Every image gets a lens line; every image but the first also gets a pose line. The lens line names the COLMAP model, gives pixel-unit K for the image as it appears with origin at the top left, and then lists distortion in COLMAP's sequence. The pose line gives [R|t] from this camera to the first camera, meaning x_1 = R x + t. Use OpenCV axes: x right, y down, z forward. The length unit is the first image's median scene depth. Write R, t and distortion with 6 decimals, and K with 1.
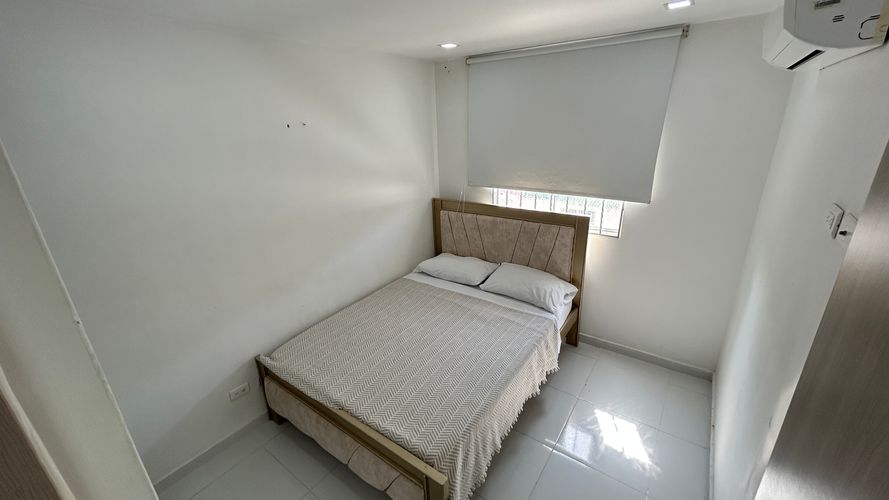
lens RADIAL K [[355.7, 0, 442.6], [0, 355.7, 242.9], [0, 0, 1]] dist [0.003001, 0.000035]
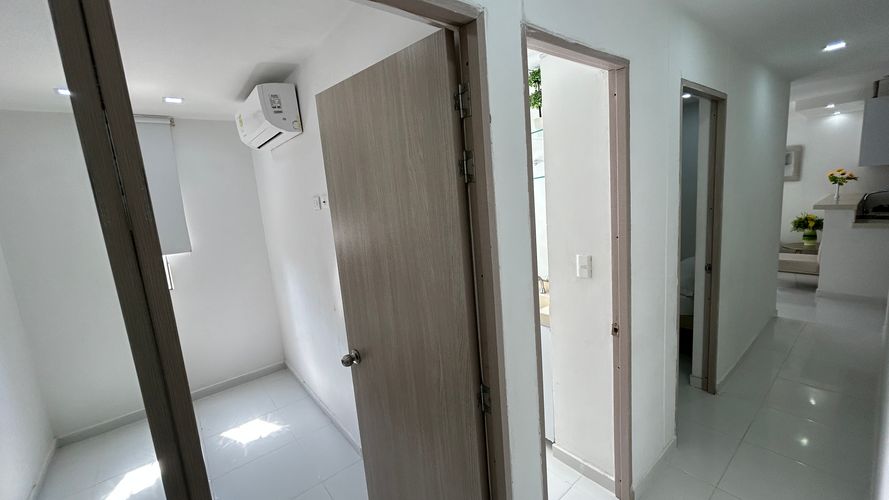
lens RADIAL K [[355.7, 0, 446.2], [0, 355.7, 249.3], [0, 0, 1]] dist [0.003001, 0.000035]
pose [[0.267209, -0.136629, 0.953903, -0.434667], [0.378861, 0.925078, 0.026373, 0.229895], [-0.886038, 0.354350, 0.298953, -0.159240]]
